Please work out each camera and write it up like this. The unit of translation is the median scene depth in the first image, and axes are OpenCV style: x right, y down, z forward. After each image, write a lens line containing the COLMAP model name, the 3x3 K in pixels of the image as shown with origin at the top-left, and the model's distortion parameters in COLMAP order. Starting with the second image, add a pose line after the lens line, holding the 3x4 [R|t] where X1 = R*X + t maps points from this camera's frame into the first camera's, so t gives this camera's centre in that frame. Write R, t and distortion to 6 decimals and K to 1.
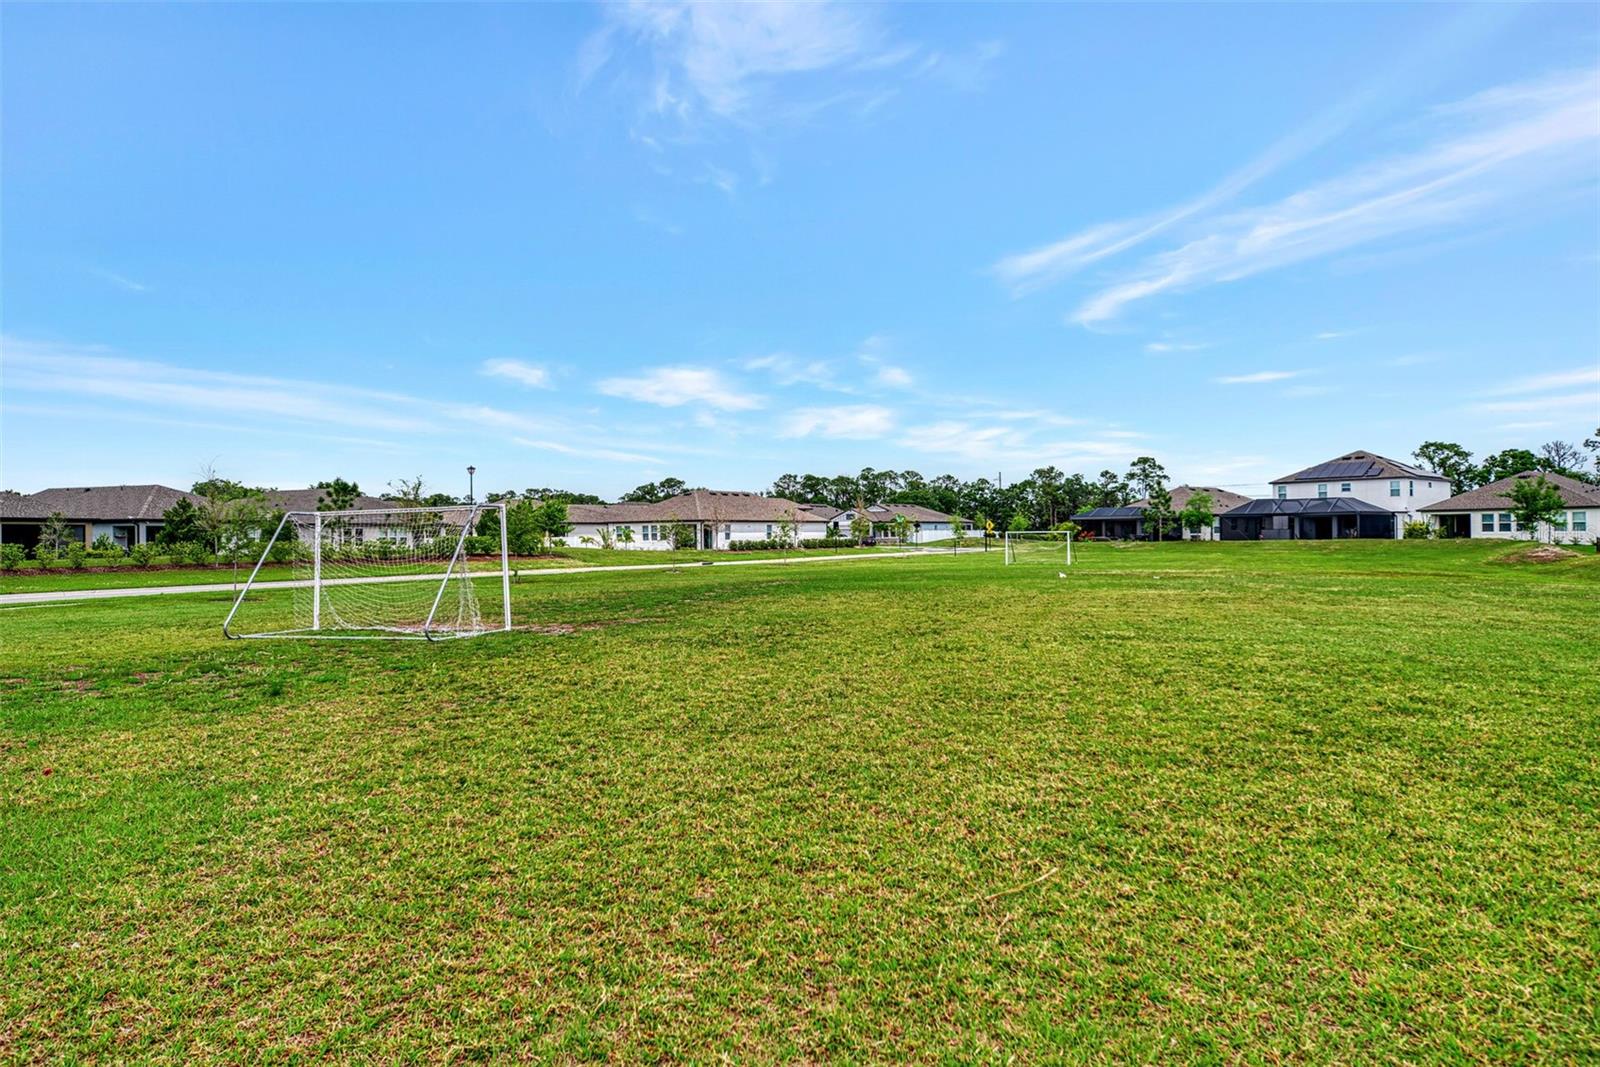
lens RADIAL K [[1098.4, 0, 799.2], [0, 1098.4, 534.3], [0, 0, 1]] dist [0.000734, 0.000132]
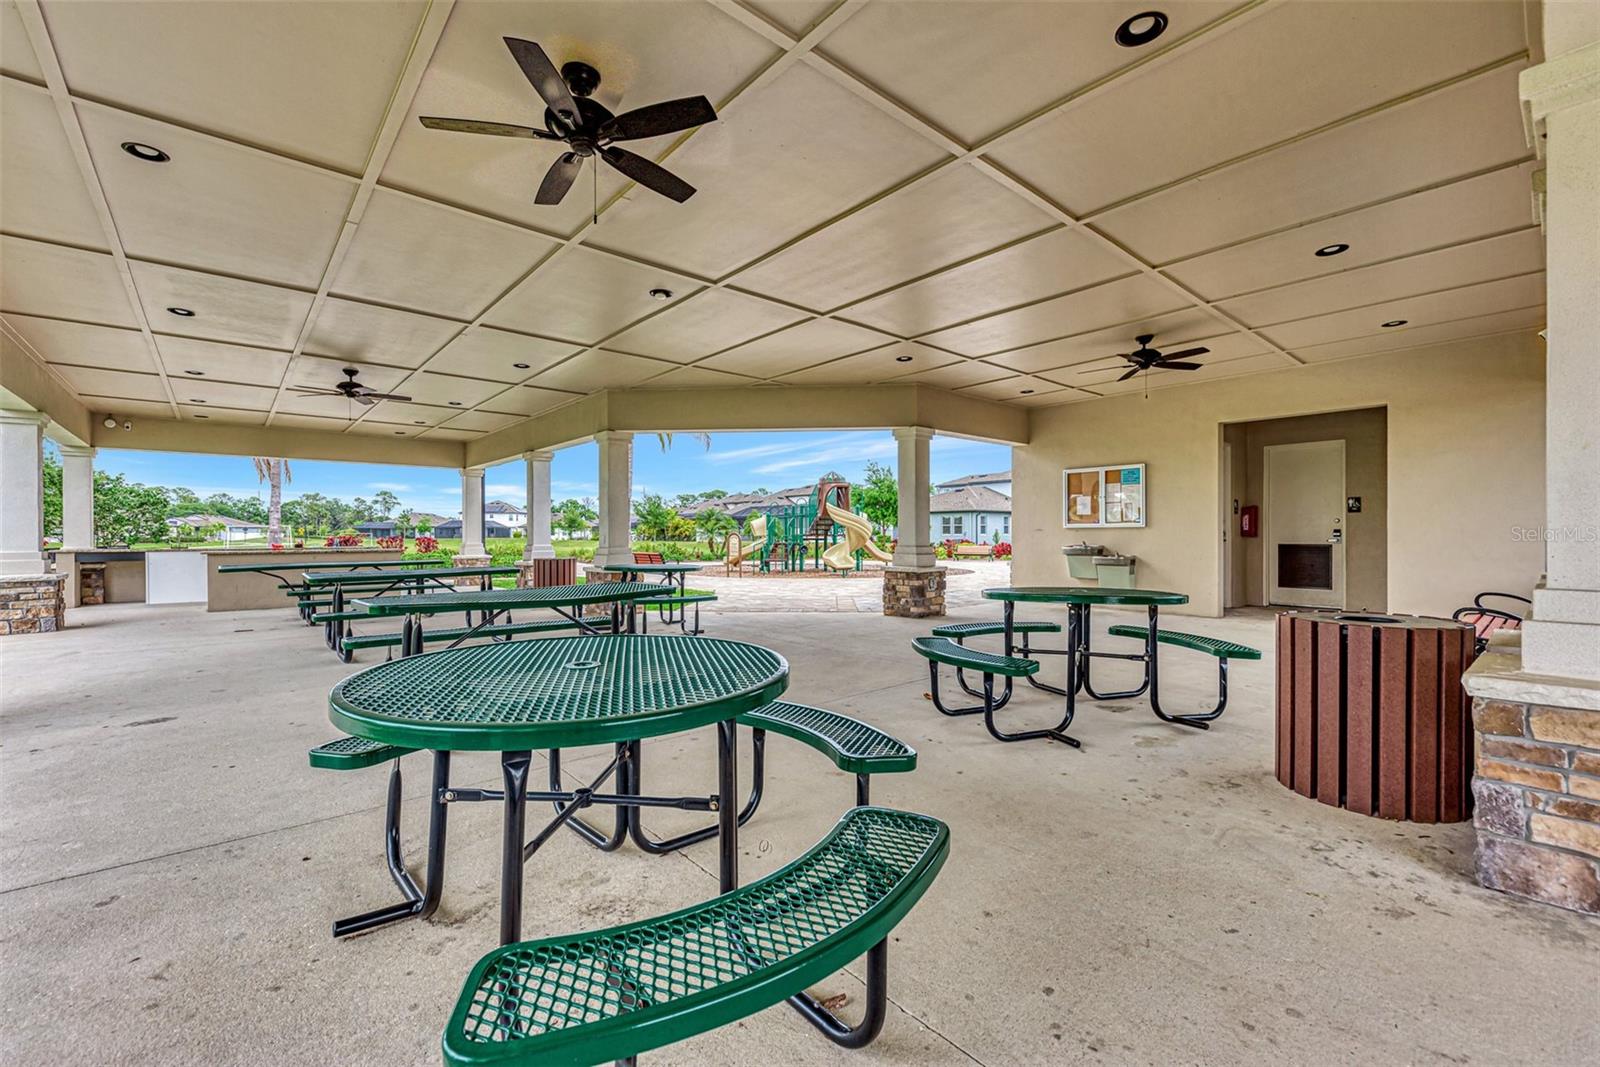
lens RADIAL K [[675.6, 0, 799.1], [0, 675.6, 537.9], [0, 0, 1]] dist [-0.000195, -0.000016]
pose [[0.641311, 0.002481, 0.767277, -0.055973], [-0.003884, 0.999992, 0.000013, 0.000548], [-0.767272, -0.002989, 0.641315, -0.126636]]
